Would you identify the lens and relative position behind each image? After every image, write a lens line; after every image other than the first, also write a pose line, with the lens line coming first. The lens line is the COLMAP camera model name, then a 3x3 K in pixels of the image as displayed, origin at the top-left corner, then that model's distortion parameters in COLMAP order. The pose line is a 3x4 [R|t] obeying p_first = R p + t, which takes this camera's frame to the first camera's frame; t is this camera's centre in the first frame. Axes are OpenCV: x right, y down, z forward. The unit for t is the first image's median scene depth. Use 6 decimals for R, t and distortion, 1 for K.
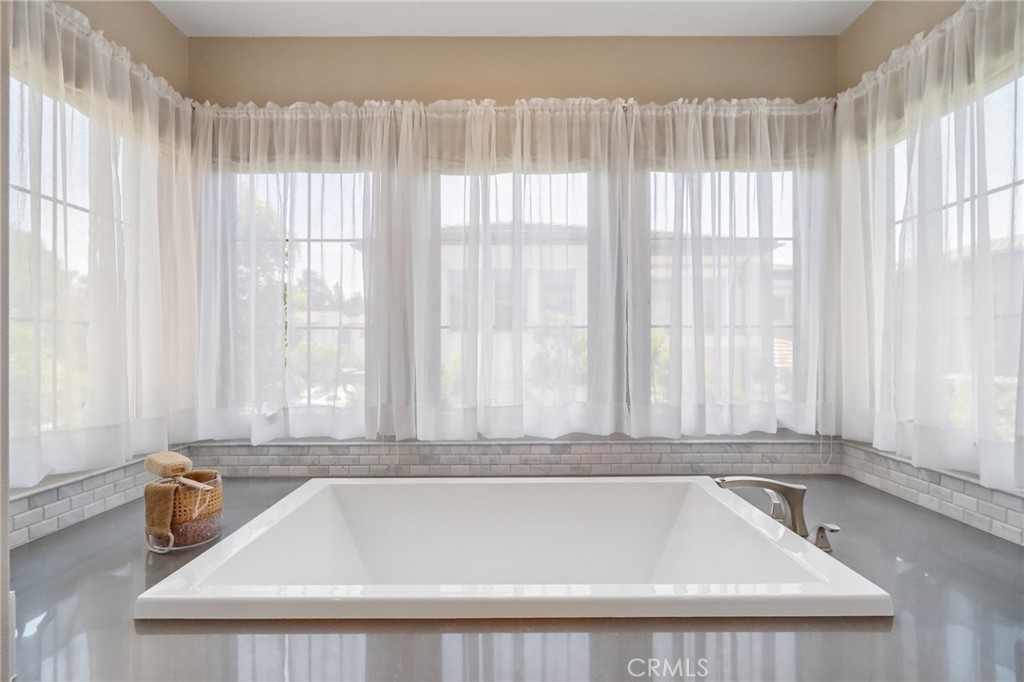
lens RADIAL K [[489.7, 0, 506.7], [0, 489.7, 344.8], [0, 0, 1]] dist [-0.001894, -0.000282]
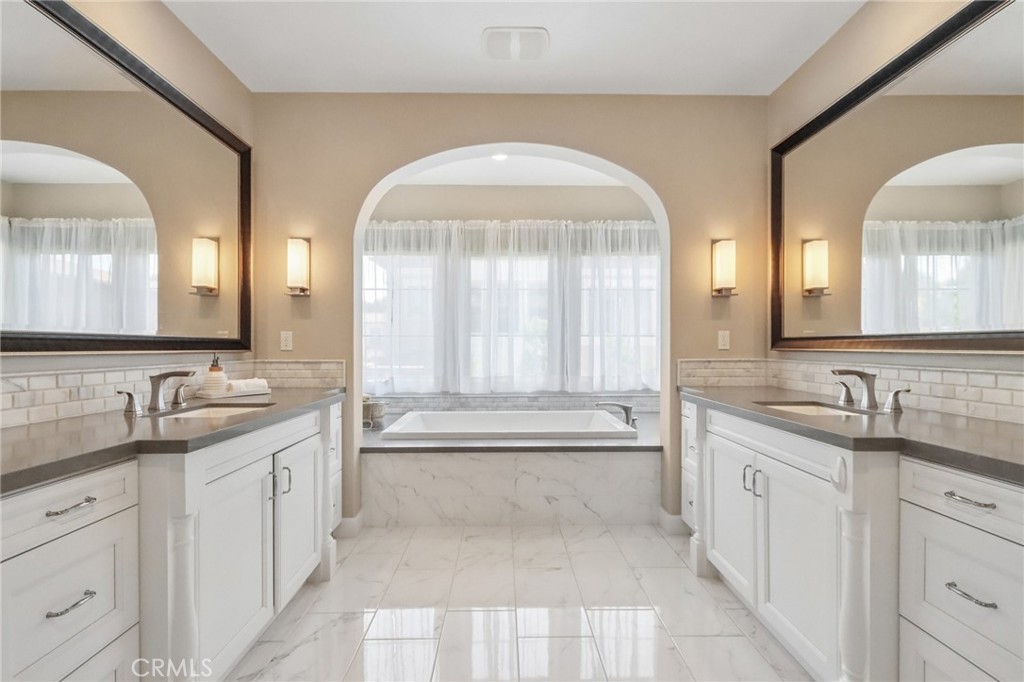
lens RADIAL K [[489.7, 0, 506.7], [0, 489.7, 344.8], [0, 0, 1]] dist [-0.001894, -0.000282]
pose [[0.999959, 0.002237, 0.008786, -0.012624], [-0.002323, 0.999950, 0.009746, -0.021156], [-0.008763, -0.009766, 0.999914, -0.961913]]
